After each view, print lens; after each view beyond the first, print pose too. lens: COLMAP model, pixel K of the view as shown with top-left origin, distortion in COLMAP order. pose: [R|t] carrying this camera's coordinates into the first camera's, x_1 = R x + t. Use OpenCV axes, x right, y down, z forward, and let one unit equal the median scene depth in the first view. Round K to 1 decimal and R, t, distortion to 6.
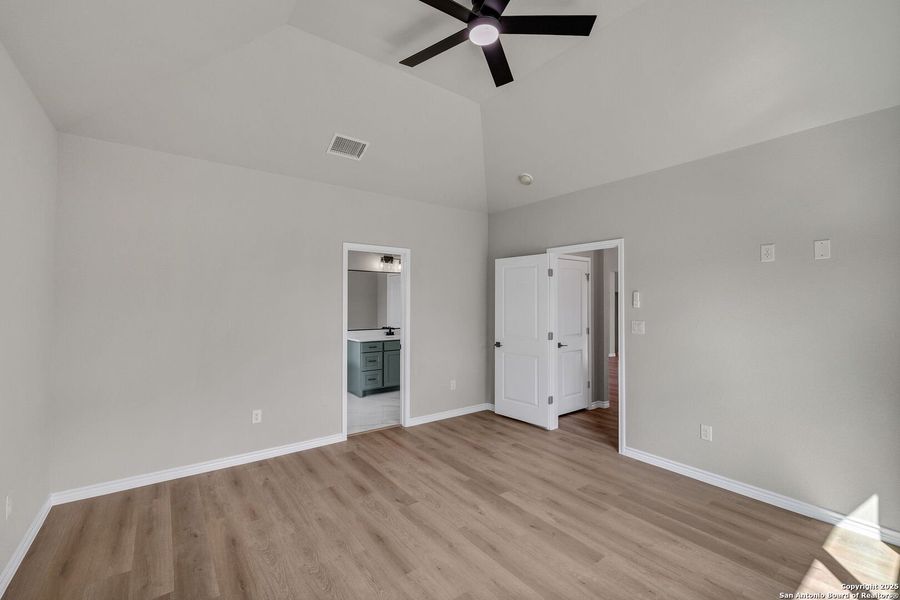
lens RADIAL K [[400.4, 0, 450.0], [0, 400.4, 300.0], [0, 0, 1]] dist [-0.000457, -0.000247]
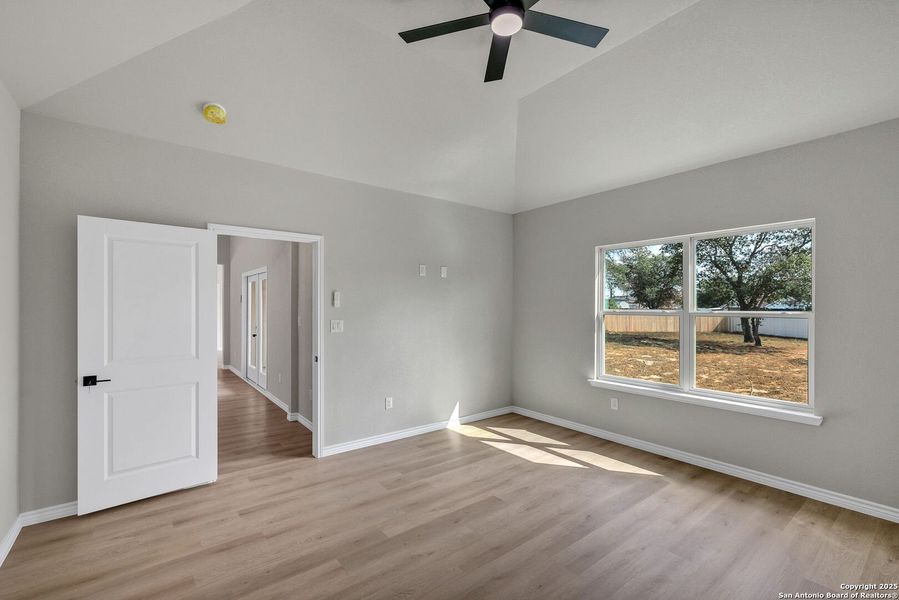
lens RADIAL K [[386.8, 0, 464.0], [0, 386.8, 303.4], [0, 0, 1]] dist [-0.002278, -0.000536]
pose [[-0.042124, 0.000422, 0.999112, -0.584956], [-0.011021, 0.999939, -0.000887, 0.008478], [-0.999052, -0.011049, -0.042117, 0.774427]]
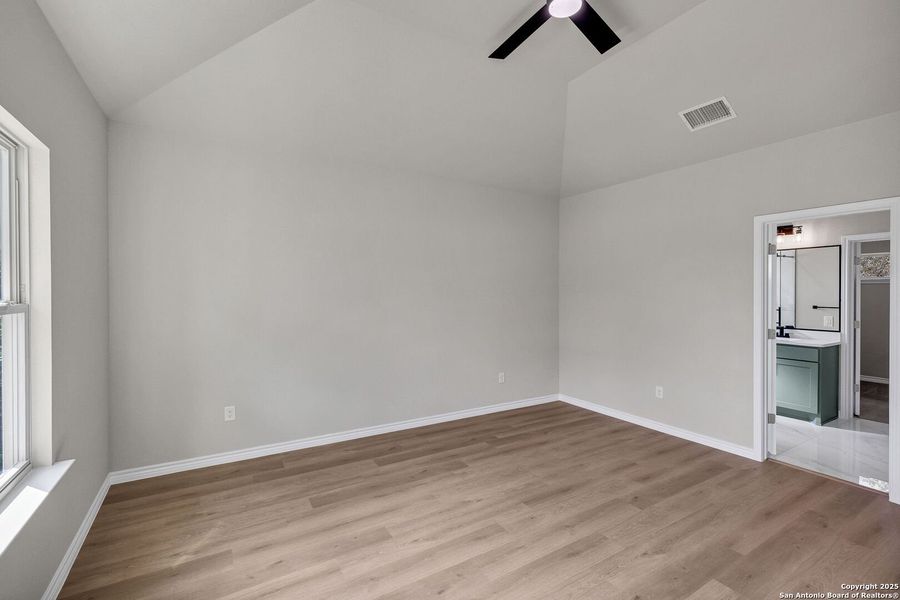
lens RADIAL K [[400.4, 0, 450.0], [0, 400.4, 300.0], [0, 0, 1]] dist [-0.000457, -0.000247]
pose [[-0.122978, 0.013345, -0.992320, 0.719350], [0.004560, 0.999907, 0.012882, 0.016917], [0.992399, -0.002941, -0.123027, 0.573311]]
